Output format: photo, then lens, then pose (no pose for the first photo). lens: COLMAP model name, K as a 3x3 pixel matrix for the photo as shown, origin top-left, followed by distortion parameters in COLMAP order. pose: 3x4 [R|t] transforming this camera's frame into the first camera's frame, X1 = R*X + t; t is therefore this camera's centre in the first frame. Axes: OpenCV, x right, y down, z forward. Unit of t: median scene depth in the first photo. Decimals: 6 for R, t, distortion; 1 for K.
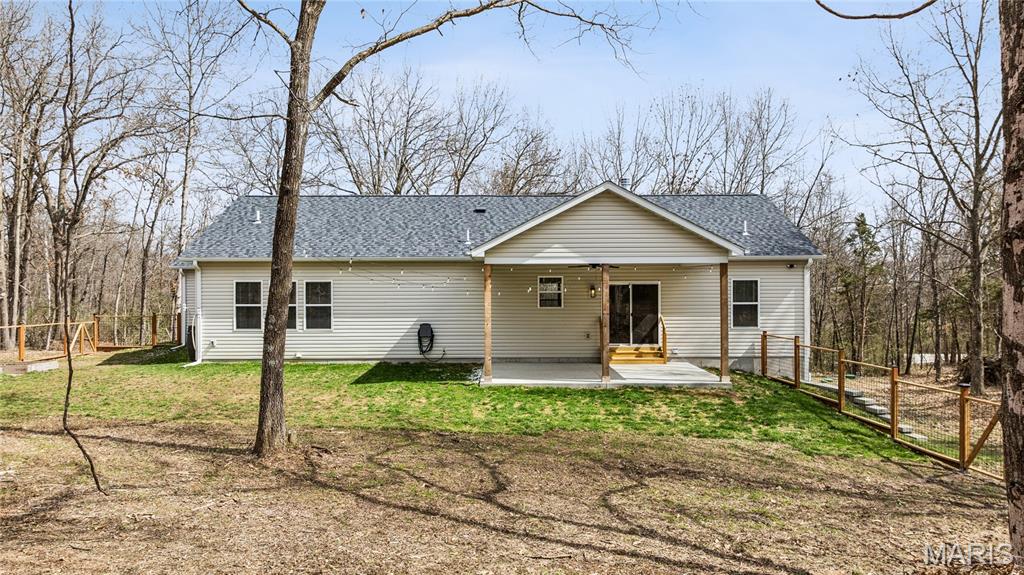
lens RADIAL K [[709.2, 0, 512.0], [0, 709.2, 287.5], [0, 0, 1]] dist [-0.037806, -0.004501]
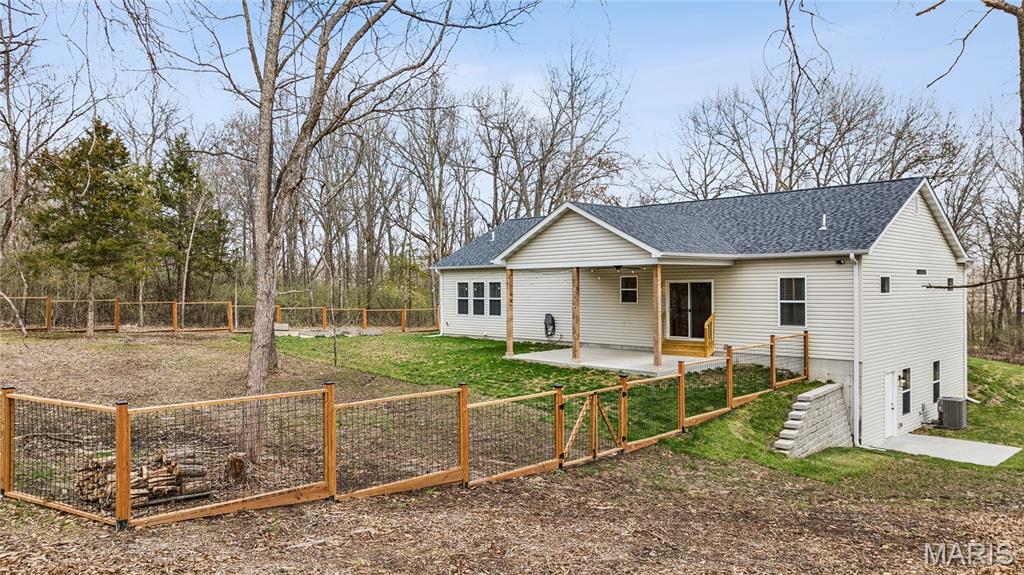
lens RADIAL K [[729.9, 0, 512.0], [0, 729.9, 287.5], [0, 0, 1]] dist [-0.027950, 0.002036]
pose [[0.690688, -0.000040, -0.723153, 0.816937], [0.004444, 0.999981, 0.004189, -0.002923], [0.723139, -0.006107, 0.690675, 0.032036]]
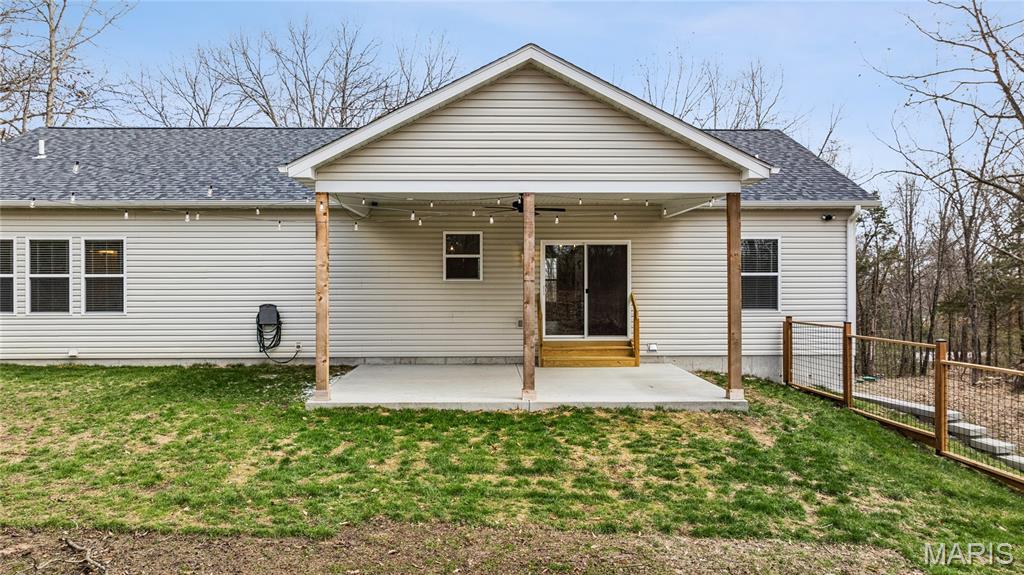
lens RADIAL K [[729.9, 0, 512.0], [0, 729.9, 287.5], [0, 0, 1]] dist [-0.027950, 0.002036]
pose [[0.999665, 0.001200, 0.025844, 0.085588], [-0.001341, 0.999984, 0.005443, 0.032638], [-0.025837, -0.005475, 0.999651, 0.339586]]
